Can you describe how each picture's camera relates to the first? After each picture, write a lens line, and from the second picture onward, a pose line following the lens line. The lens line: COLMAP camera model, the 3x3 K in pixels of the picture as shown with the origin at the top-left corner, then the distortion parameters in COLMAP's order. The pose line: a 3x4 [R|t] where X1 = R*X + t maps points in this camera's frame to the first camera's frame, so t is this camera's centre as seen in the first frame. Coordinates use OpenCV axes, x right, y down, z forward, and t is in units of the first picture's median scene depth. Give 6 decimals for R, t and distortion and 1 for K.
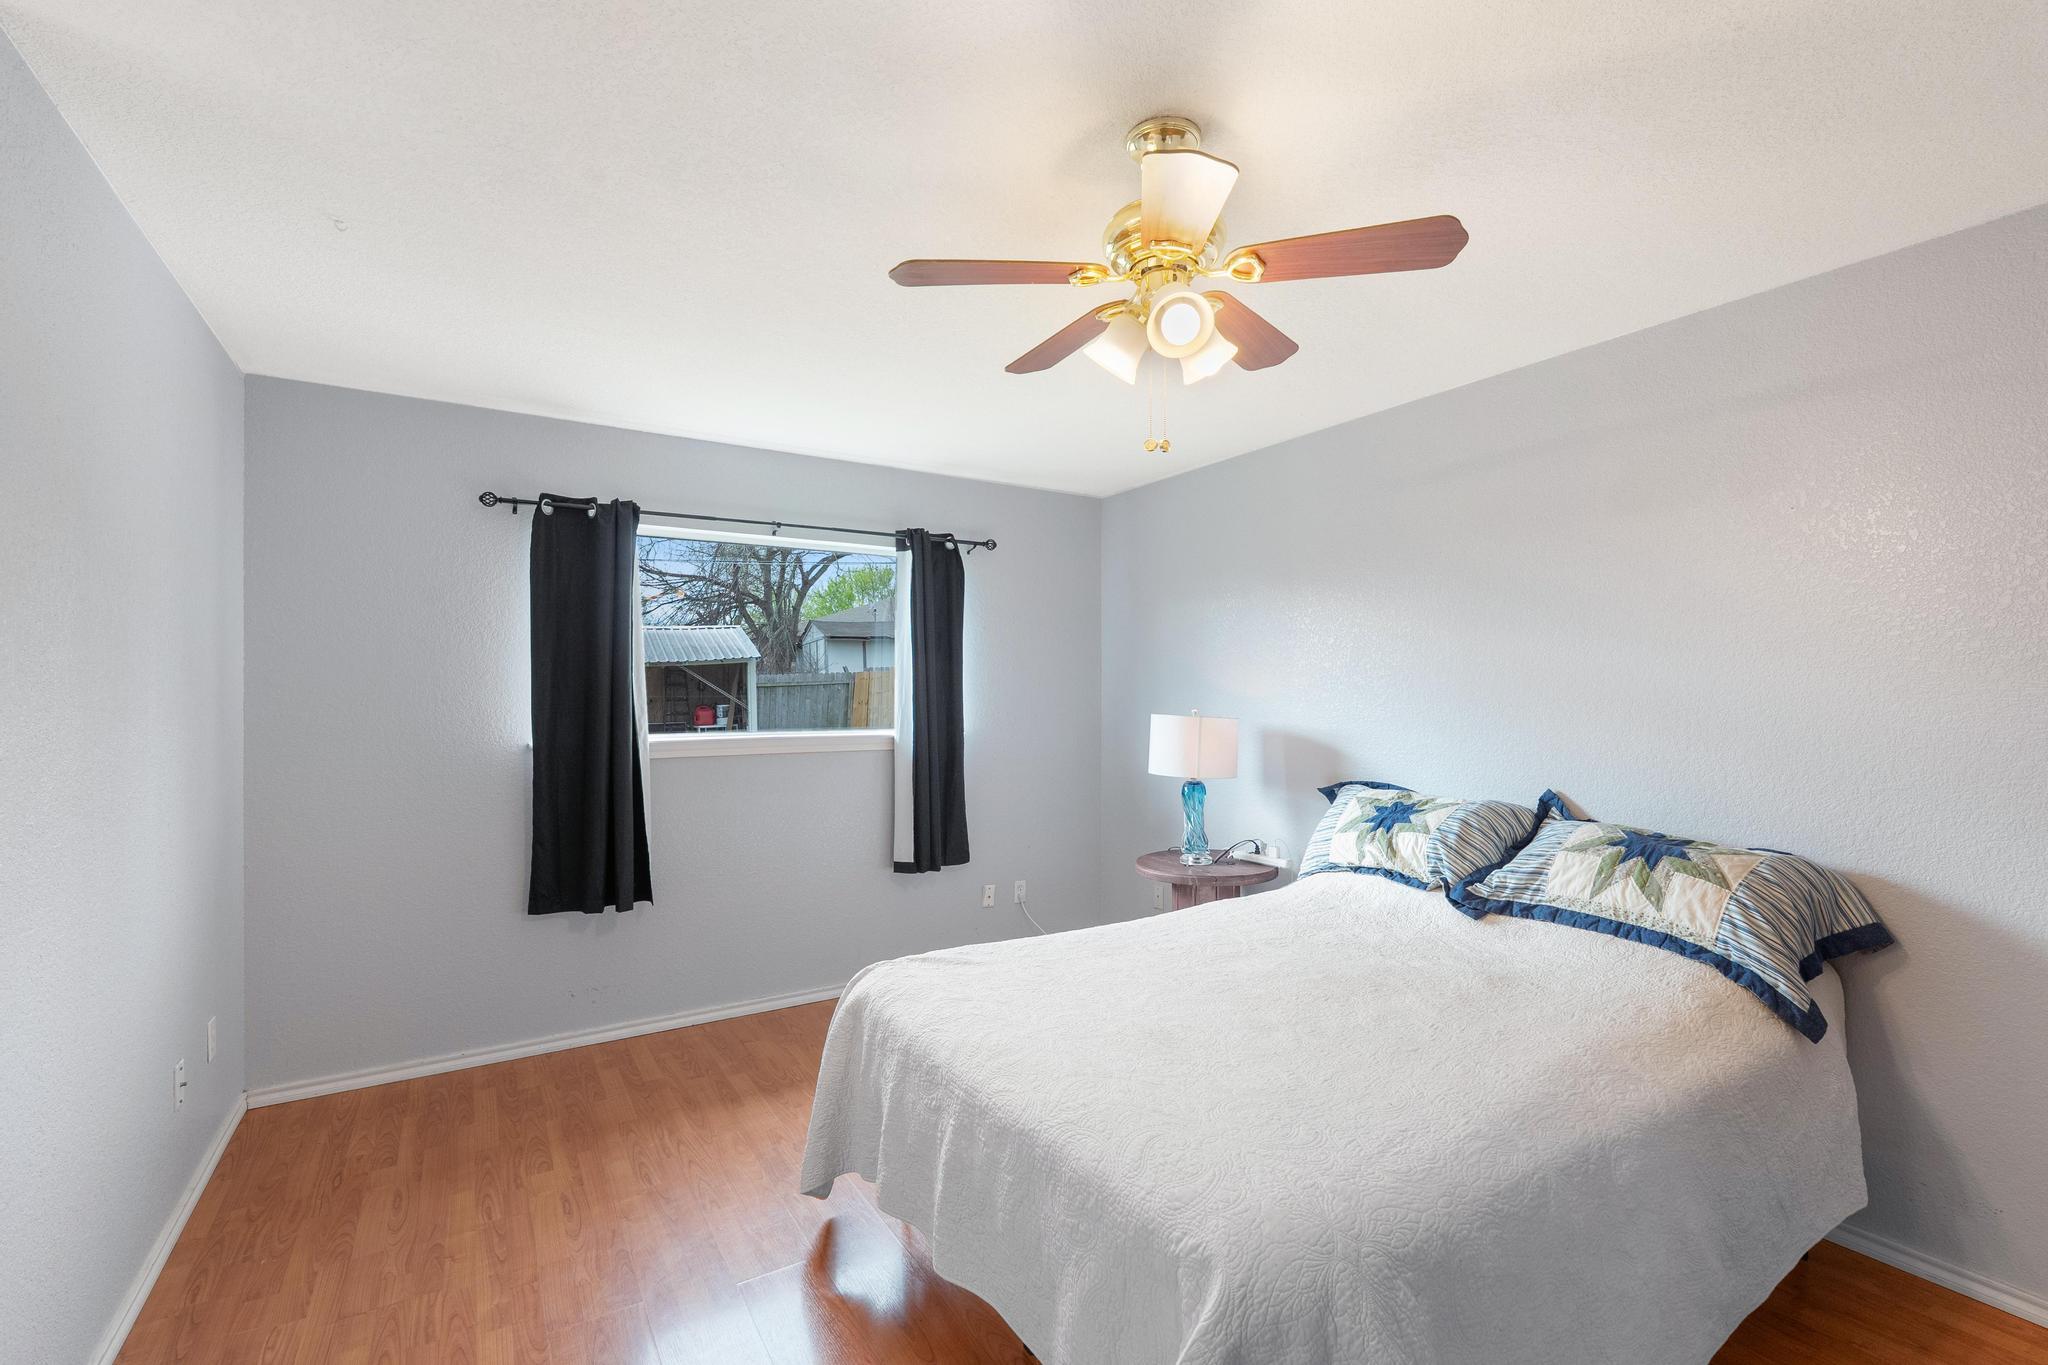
lens RADIAL K [[891.0, 0, 1024.0], [0, 891.0, 682.5], [0, 0, 1]] dist [-0.002702, 0.000022]
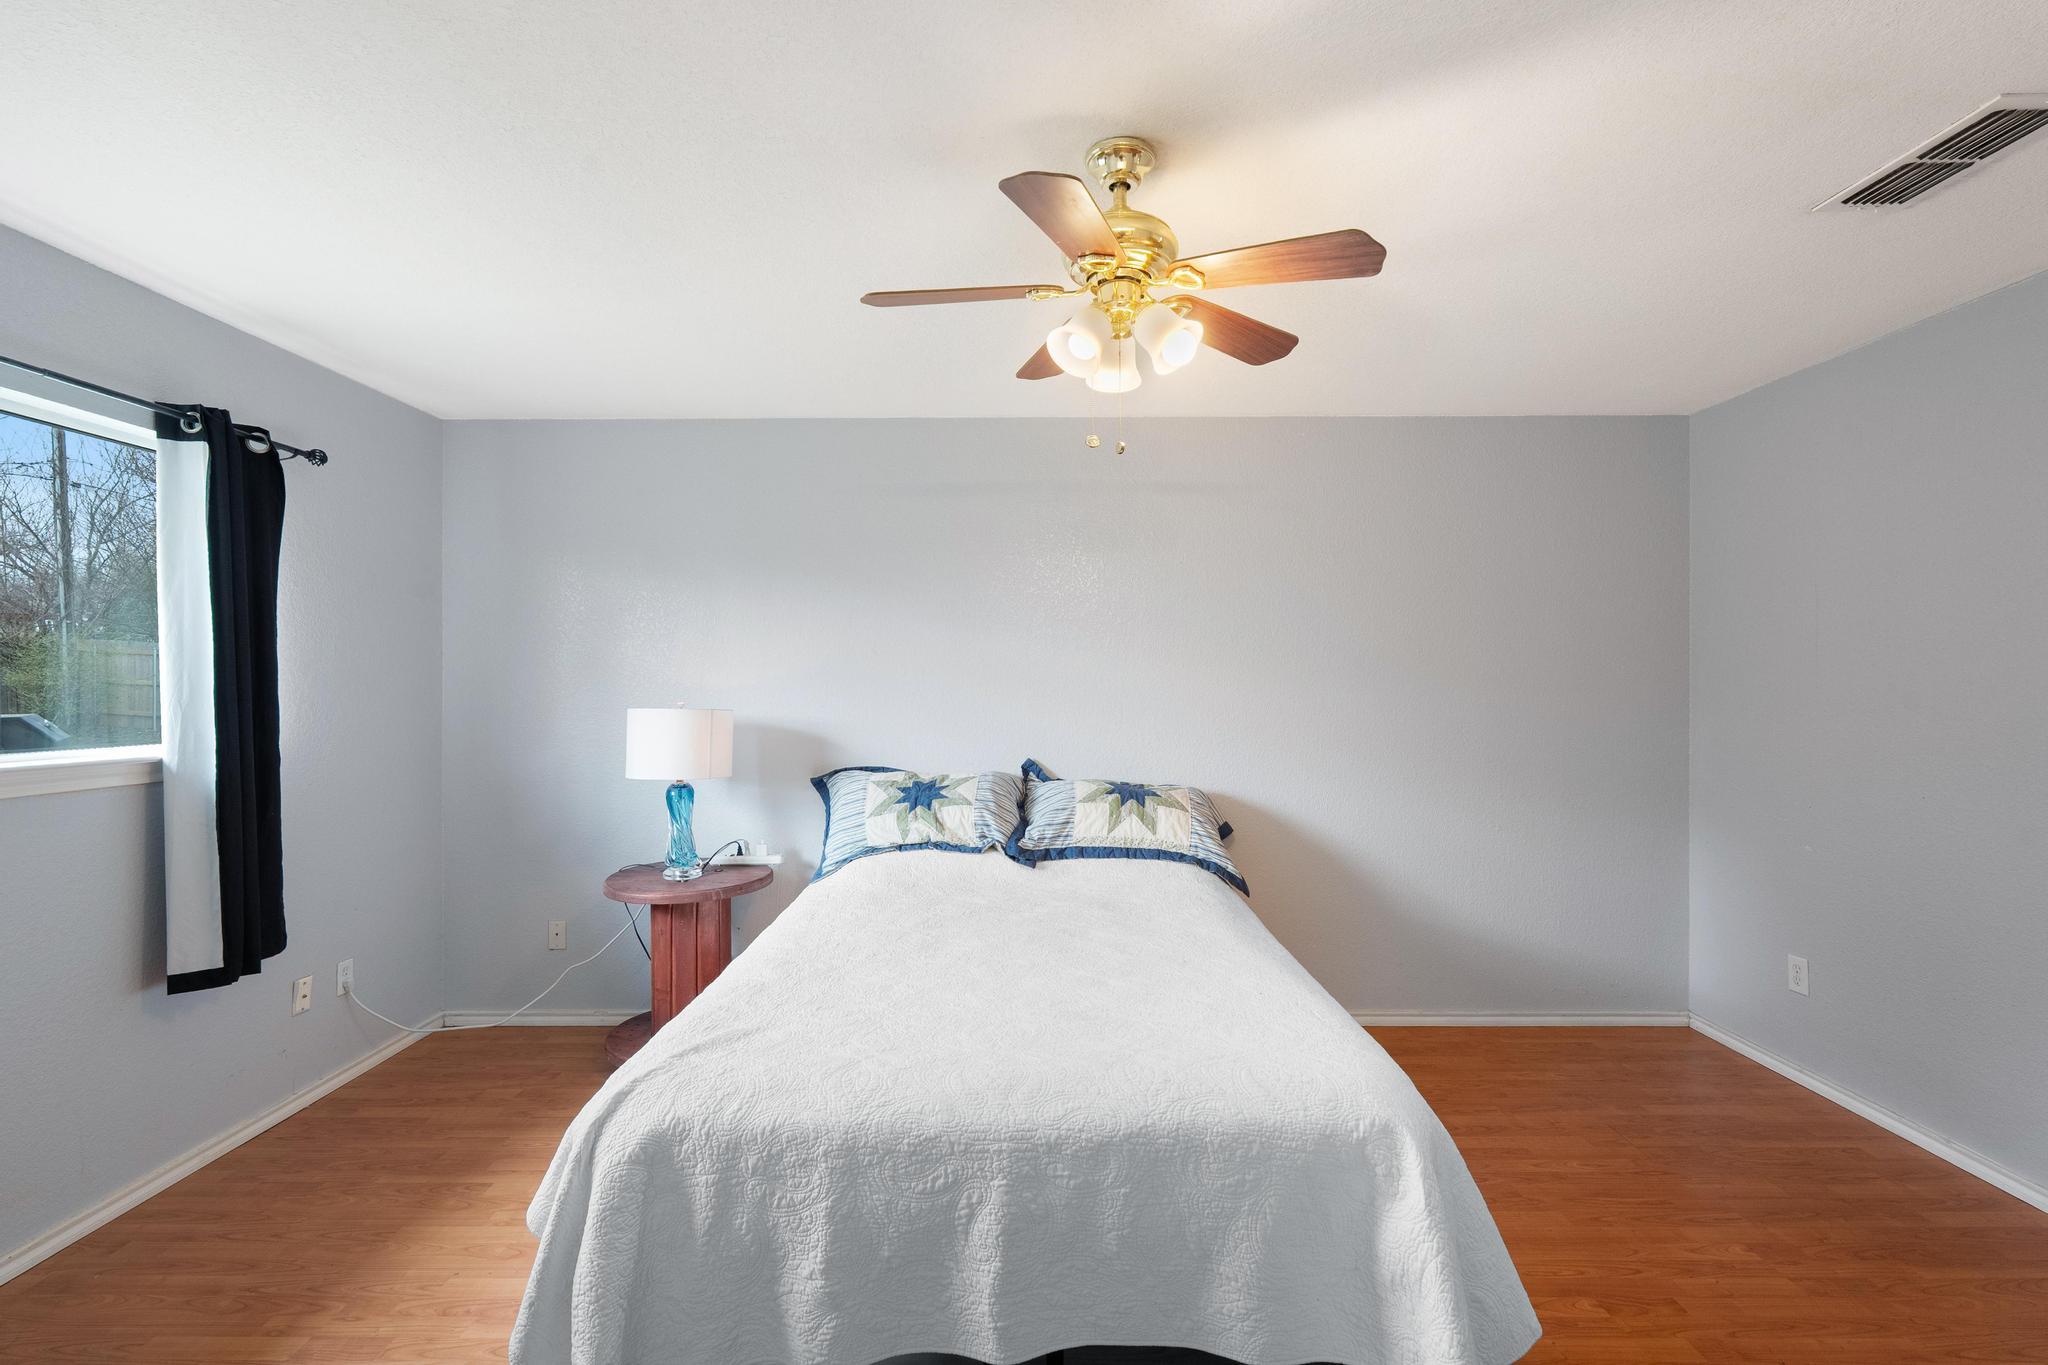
lens RADIAL K [[904.3, 0, 1021.9], [0, 904.3, 674.7], [0, 0, 1]] dist [-0.002466, -0.000089]
pose [[0.534320, 0.005757, 0.845263, -0.490144], [-0.008240, 0.999965, -0.001602, 0.003086], [-0.845242, -0.006109, 0.534349, 0.314693]]
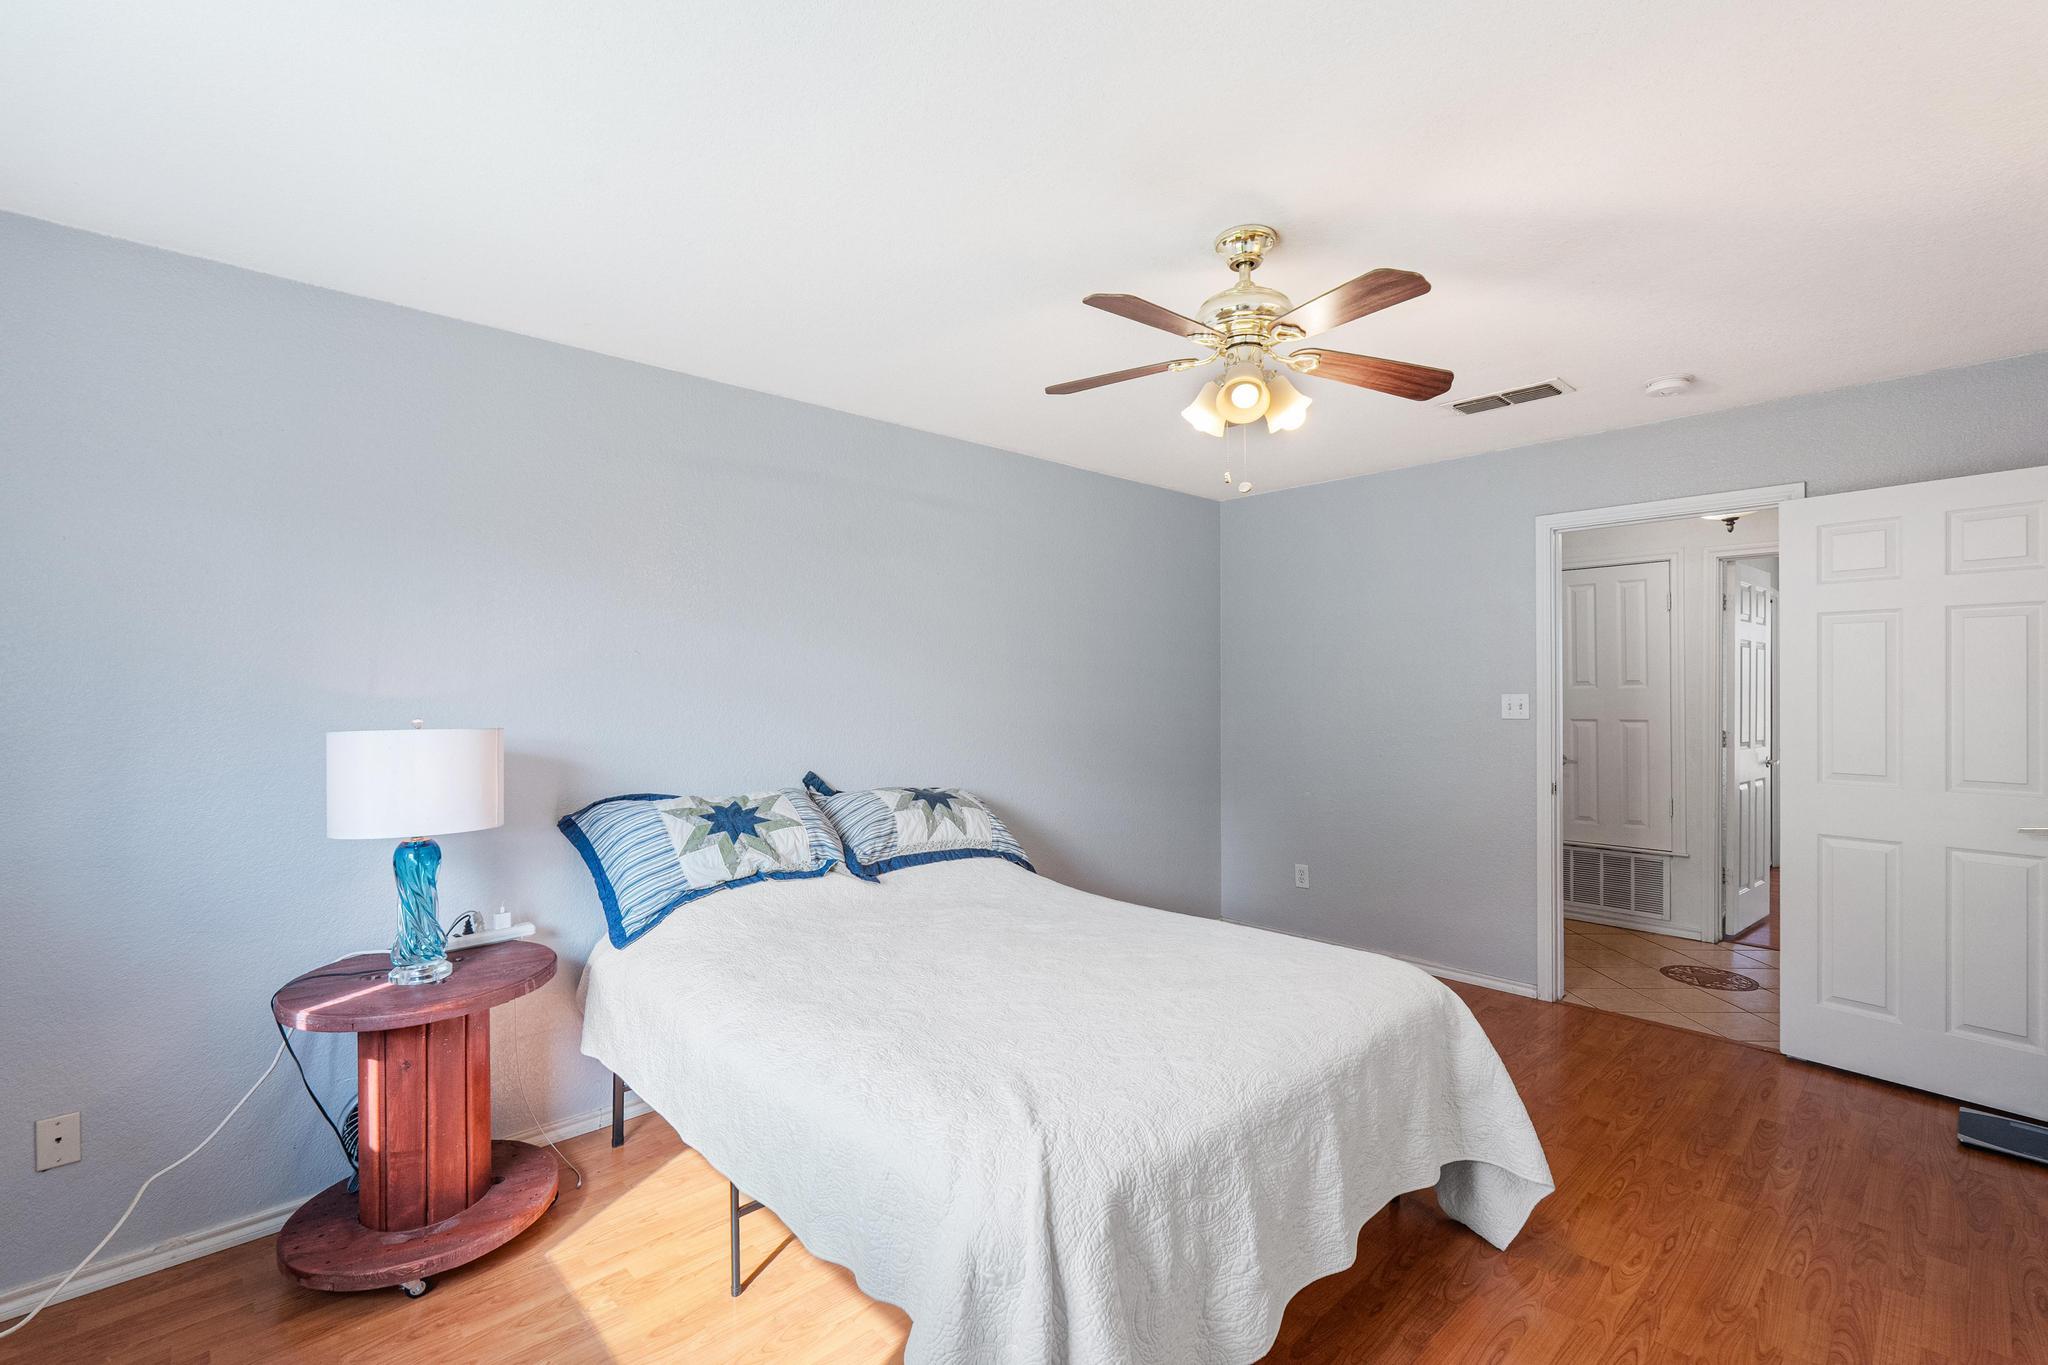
lens RADIAL K [[891.0, 0, 1024.0], [0, 891.0, 682.5], [0, 0, 1]] dist [-0.002702, 0.000022]
pose [[-0.195026, 0.007790, 0.980767, -0.603560], [-0.006022, 0.999940, -0.009140, 0.011355], [-0.980780, -0.007688, -0.194967, 0.930414]]
